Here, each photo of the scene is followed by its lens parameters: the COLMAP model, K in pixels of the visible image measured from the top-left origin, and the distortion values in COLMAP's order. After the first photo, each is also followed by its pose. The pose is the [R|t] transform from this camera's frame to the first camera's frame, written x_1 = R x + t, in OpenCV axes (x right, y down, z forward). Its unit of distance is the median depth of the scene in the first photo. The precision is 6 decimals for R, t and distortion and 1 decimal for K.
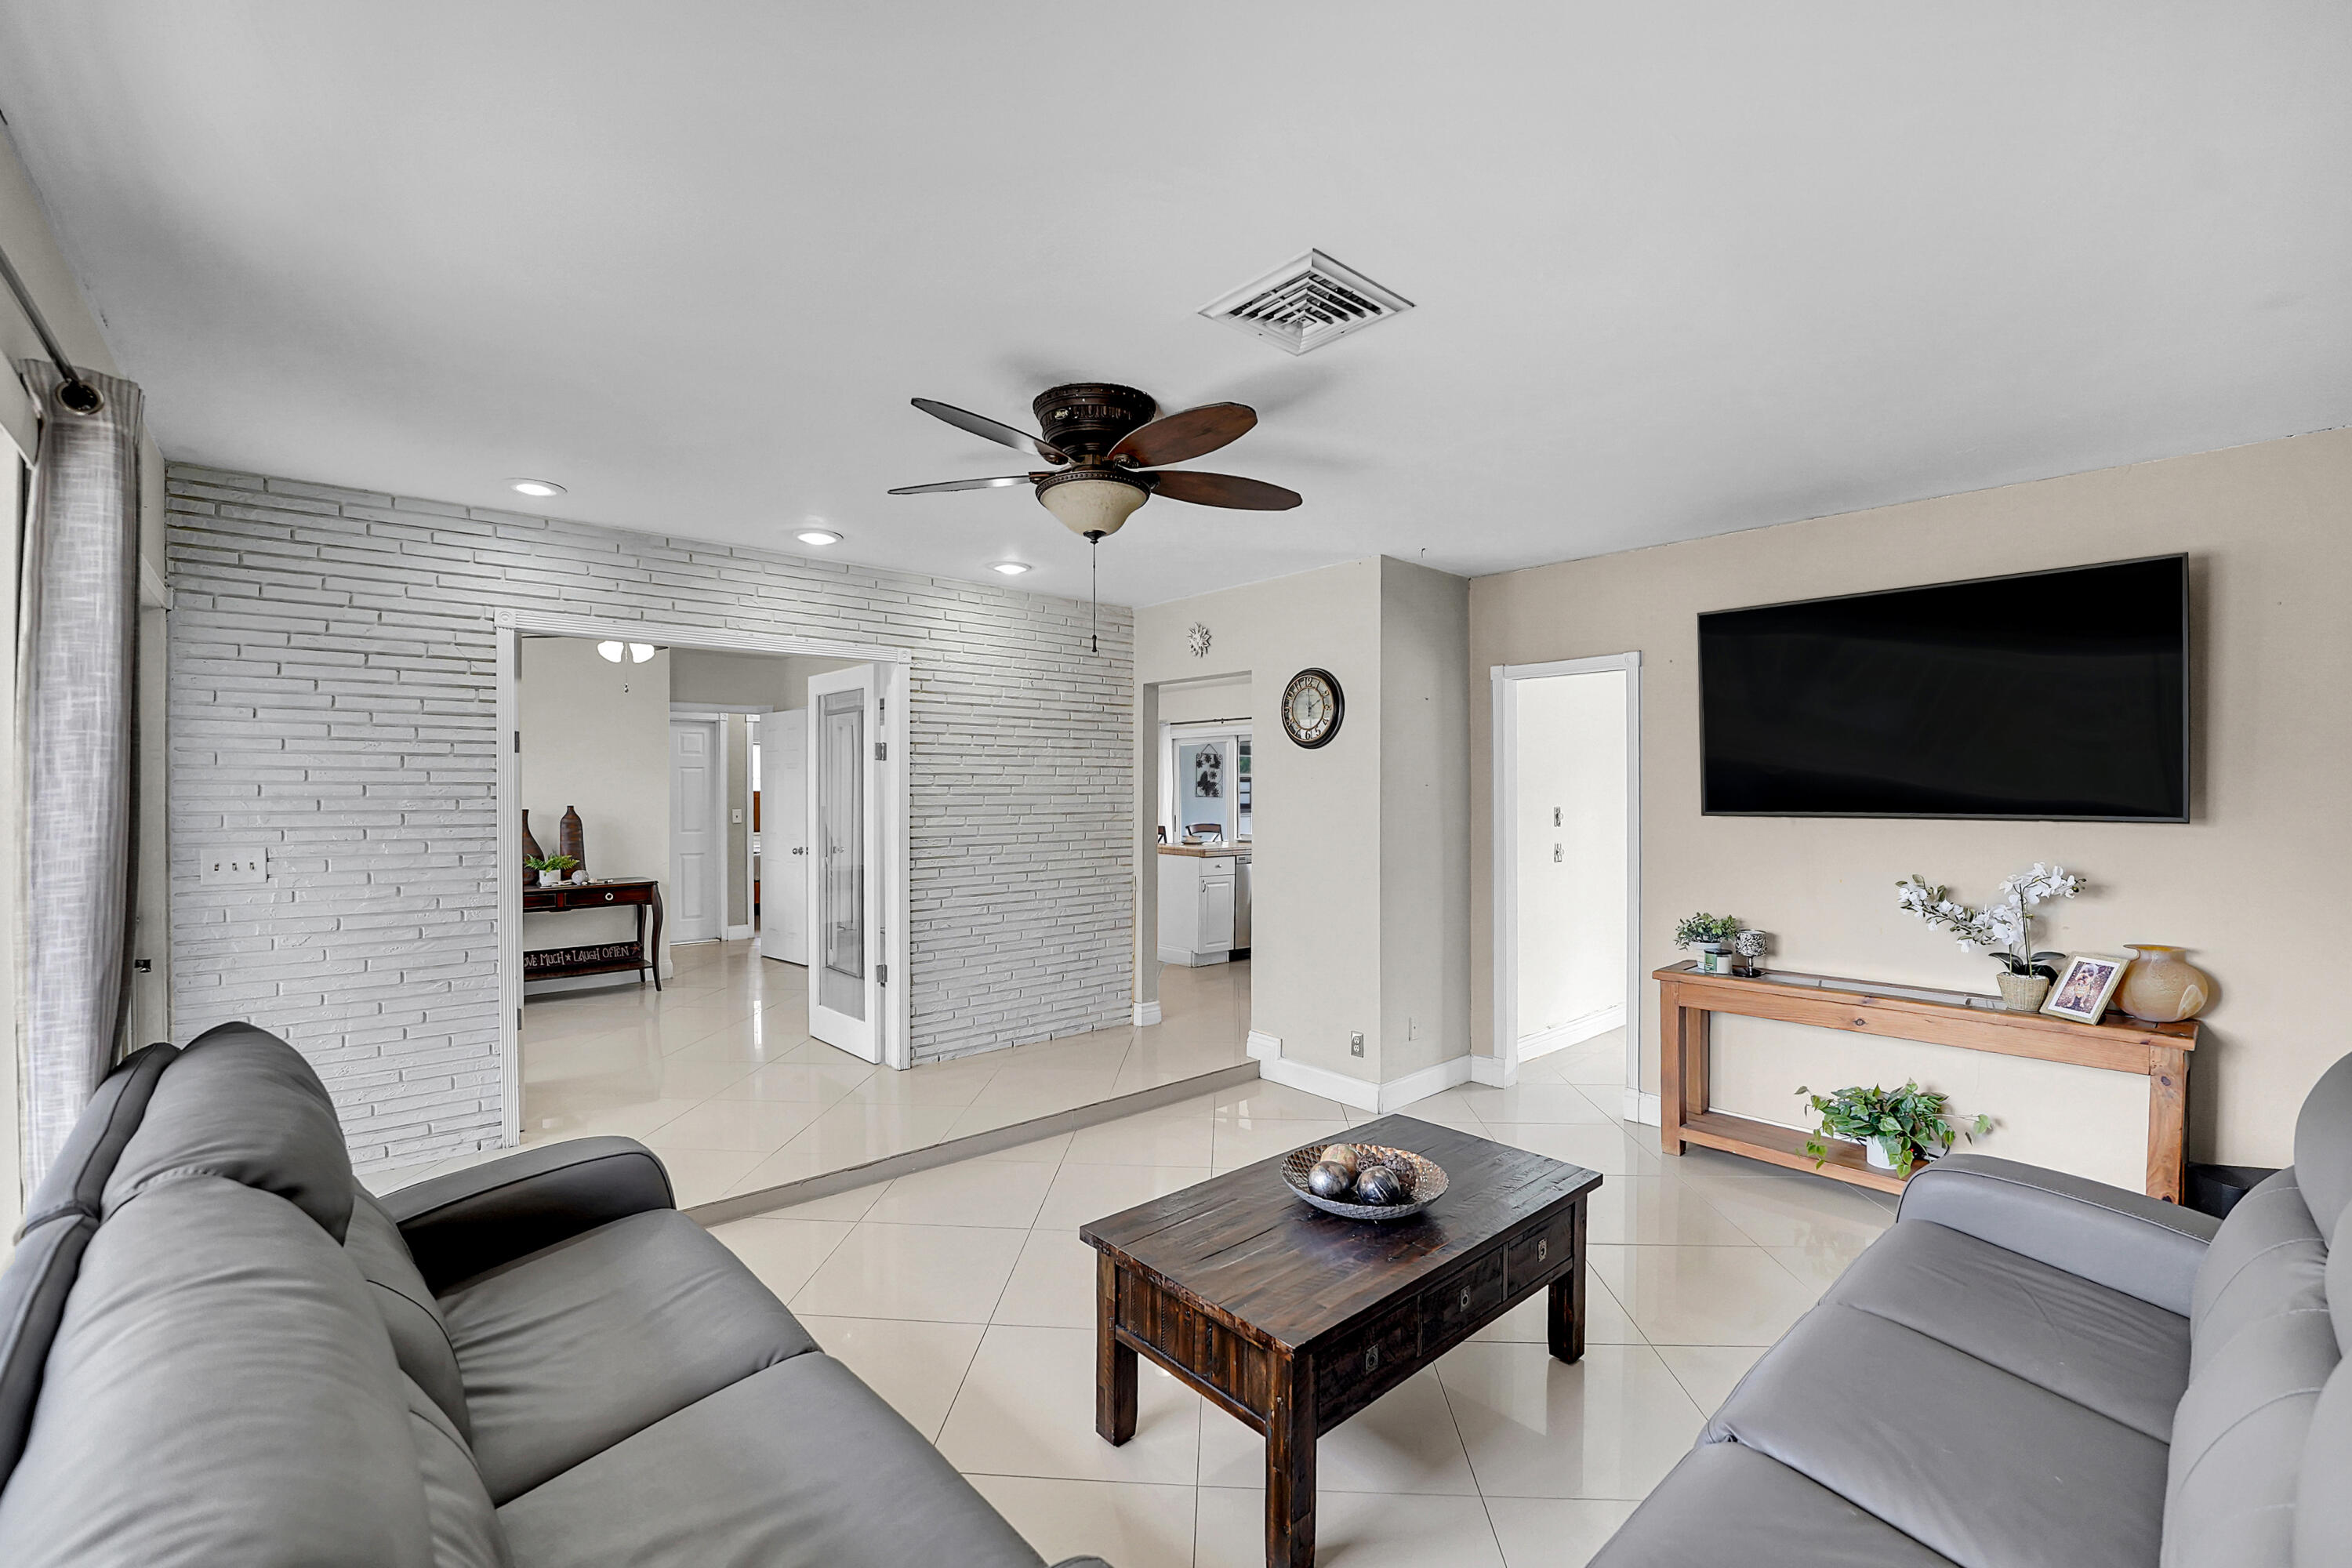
lens RADIAL K [[983.2, 0, 1159.9], [0, 983.2, 787.7], [0, 0, 1]] dist [-0.021811, 0.000269]
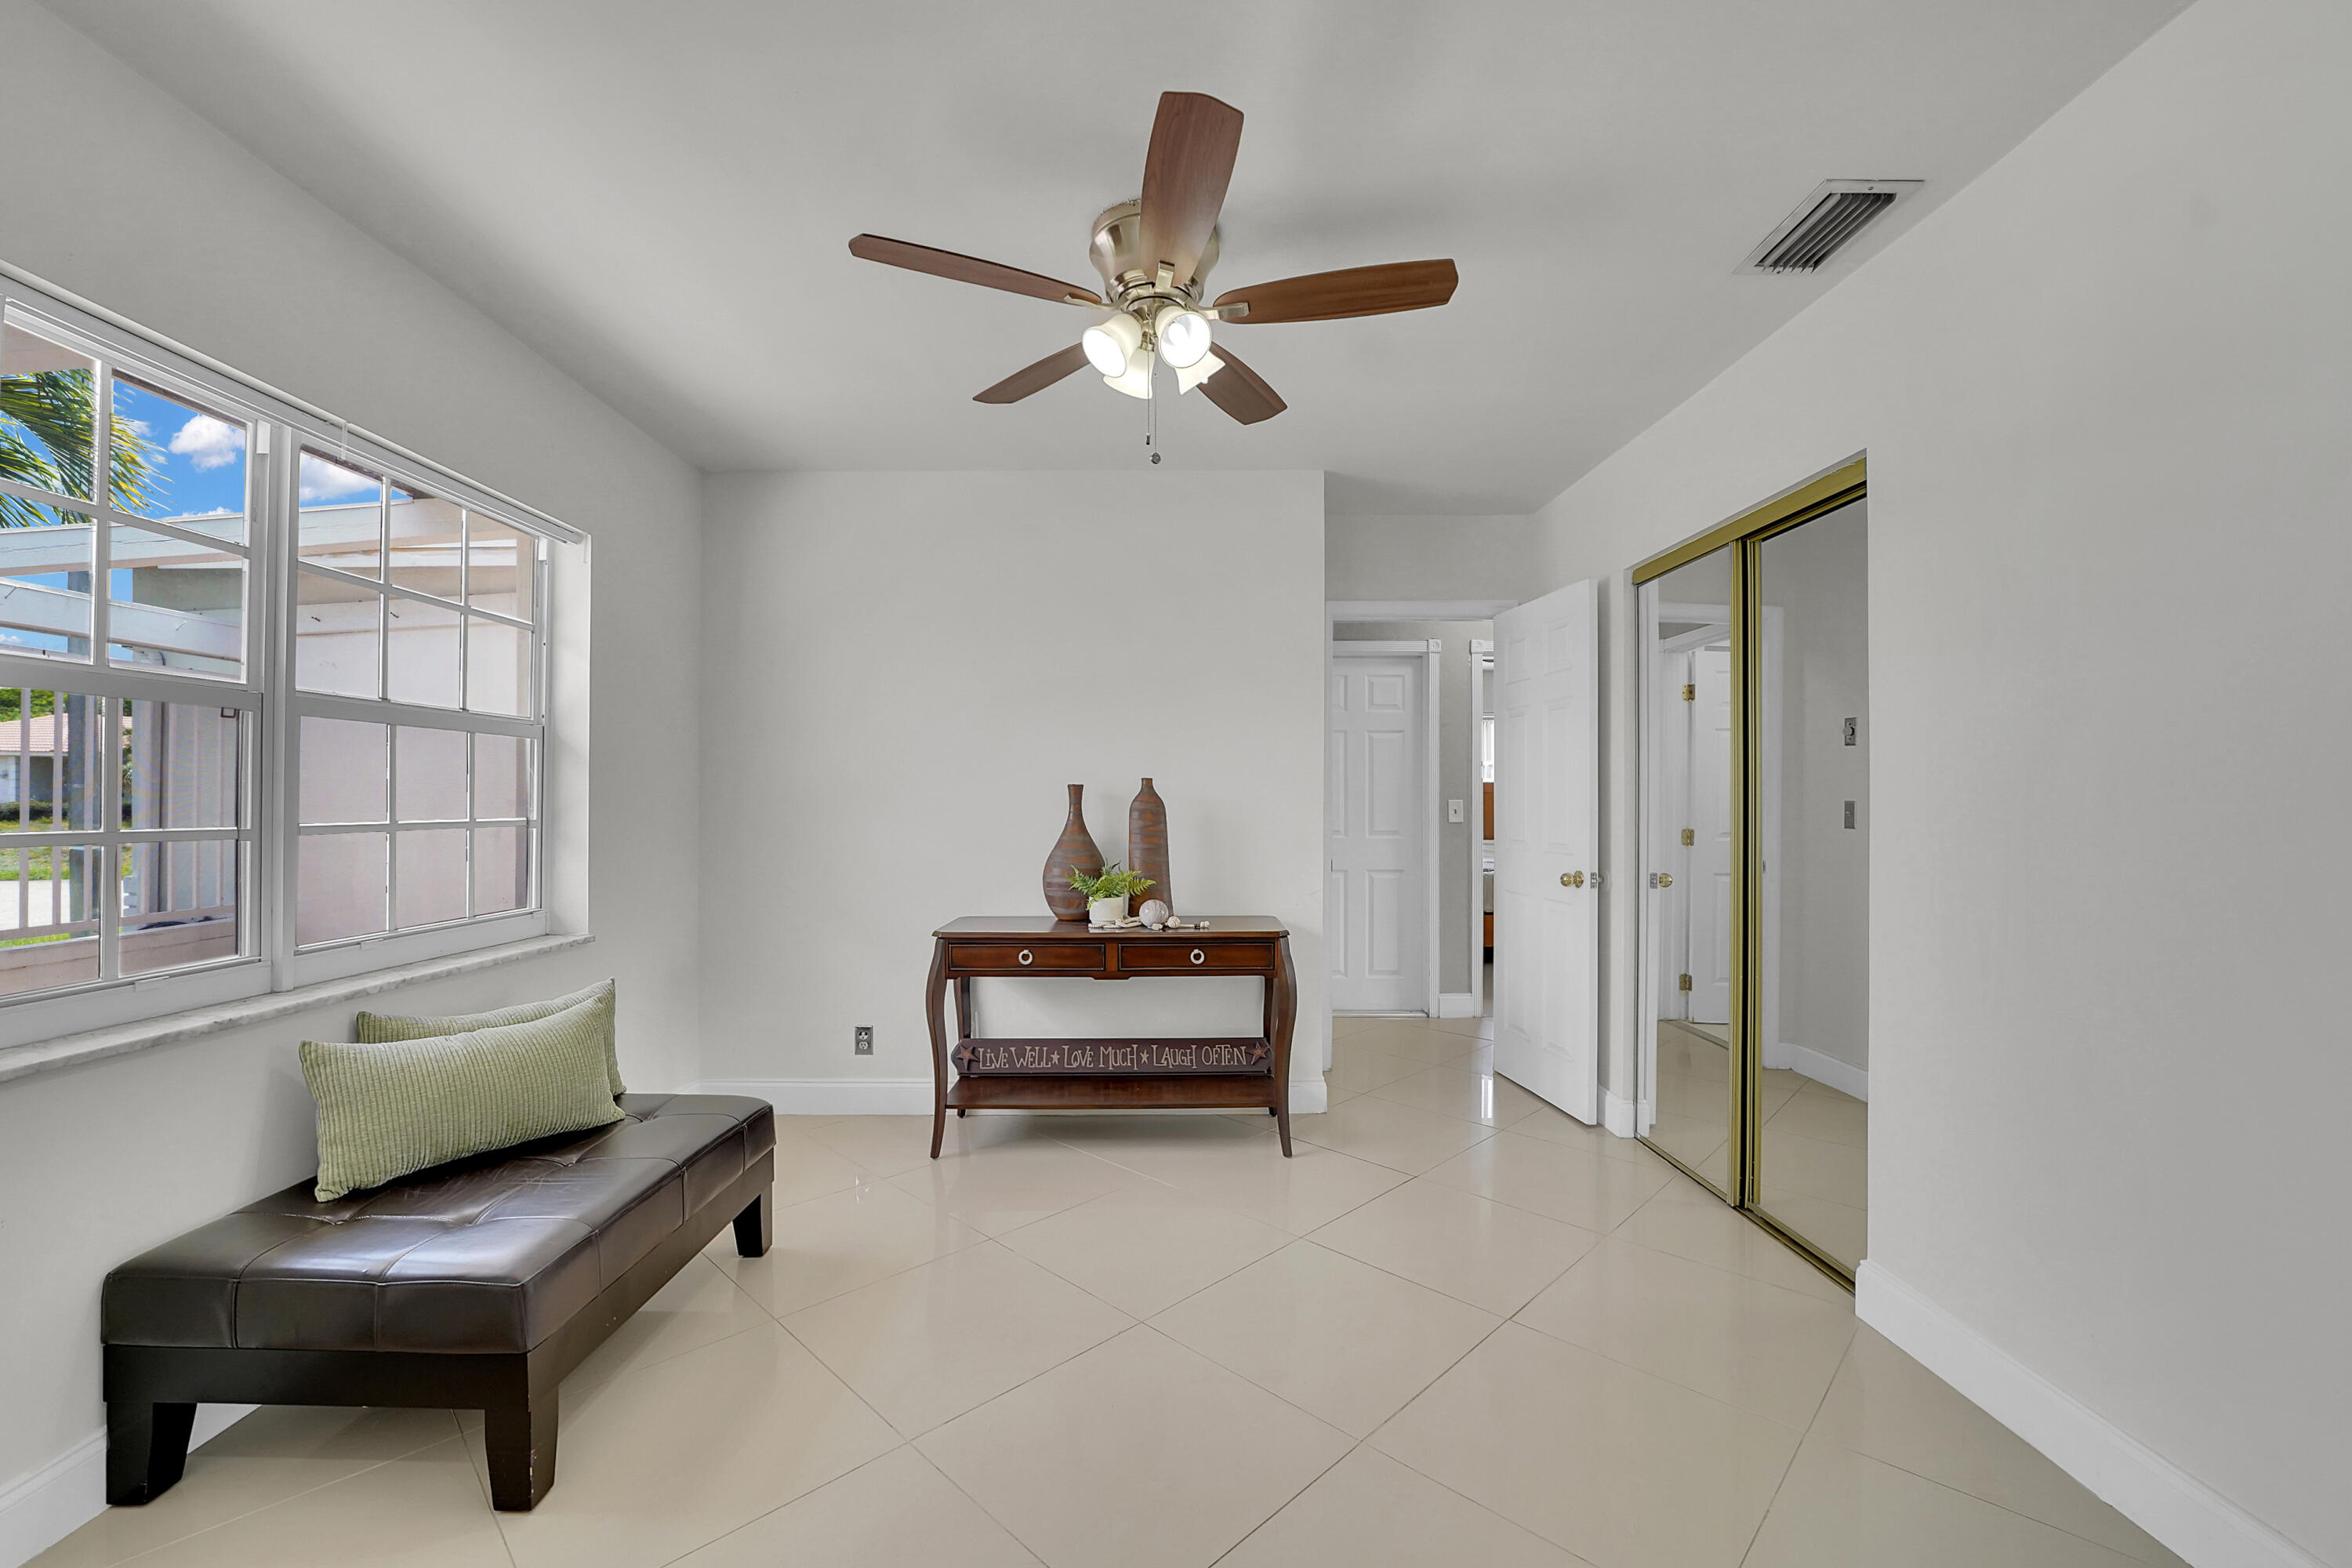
lens RADIAL K [[983.2, 0, 1157.9], [0, 983.2, 792.4], [0, 0, 1]] dist [-0.021811, 0.000269]
pose [[0.754651, 0.001834, -0.656123, -0.248120], [-0.004946, 0.999984, -0.002894, 0.028543], [0.656107, 0.005429, 0.754648, 0.604193]]
